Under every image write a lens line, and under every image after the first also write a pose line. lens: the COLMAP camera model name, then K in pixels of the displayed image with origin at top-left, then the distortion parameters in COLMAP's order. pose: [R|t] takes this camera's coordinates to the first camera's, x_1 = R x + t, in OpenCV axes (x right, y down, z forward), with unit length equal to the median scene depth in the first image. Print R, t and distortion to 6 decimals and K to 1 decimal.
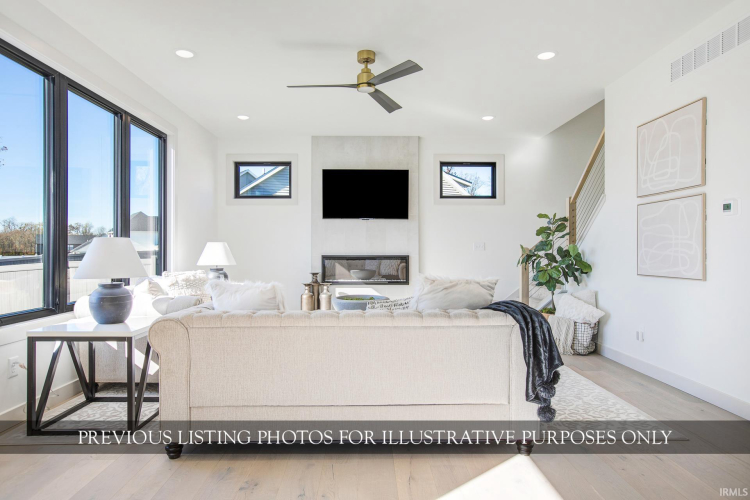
lens RADIAL K [[467.0, 0, 374.0], [0, 467.0, 253.0], [0, 0, 1]] dist [0.006877, 0.002467]
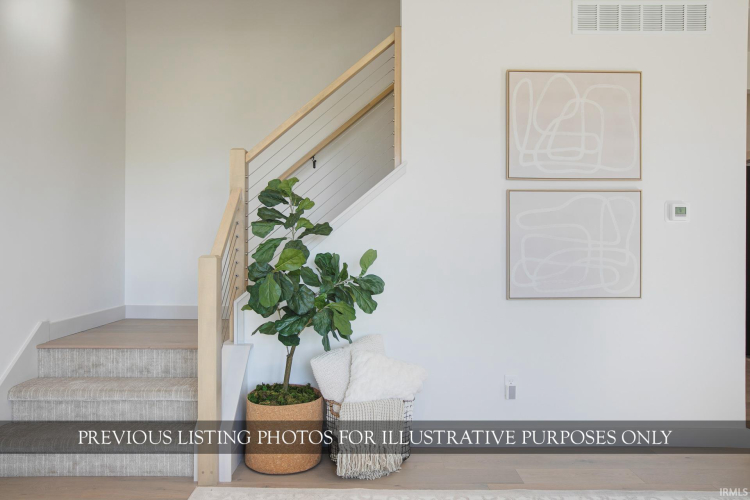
lens RADIAL K [[551.8, 0, 374.0], [0, 551.8, 245.2], [0, 0, 1]] dist [-0.025865, 0.017309]
pose [[0.014142, -0.005675, 0.999884, -0.208233], [0.001844, 0.999982, 0.005649, -0.032536], [-0.999898, 0.001764, 0.014152, 1.209826]]
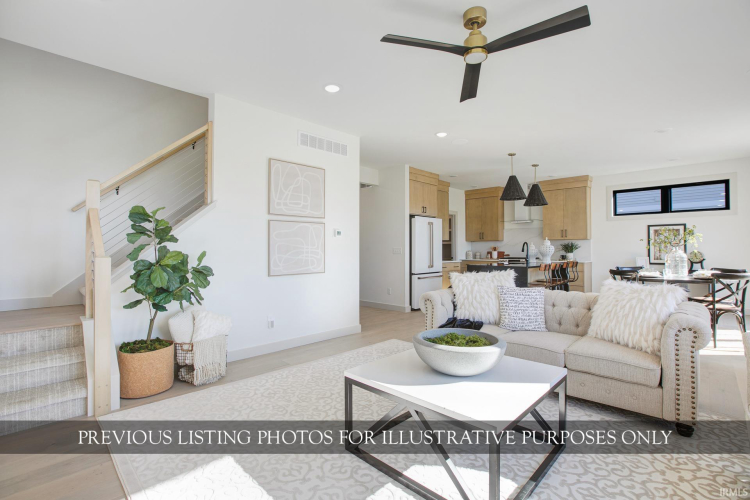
lens RADIAL K [[349.8, 0, 375.2], [0, 349.8, 245.4], [0, 0, 1]] dist [-0.020520, 0.000898]
pose [[-0.702701, 0.004192, 0.711473, -0.310497], [0.002675, 0.999991, -0.003250, -0.031992], [-0.711481, -0.000381, -0.702706, 1.498790]]
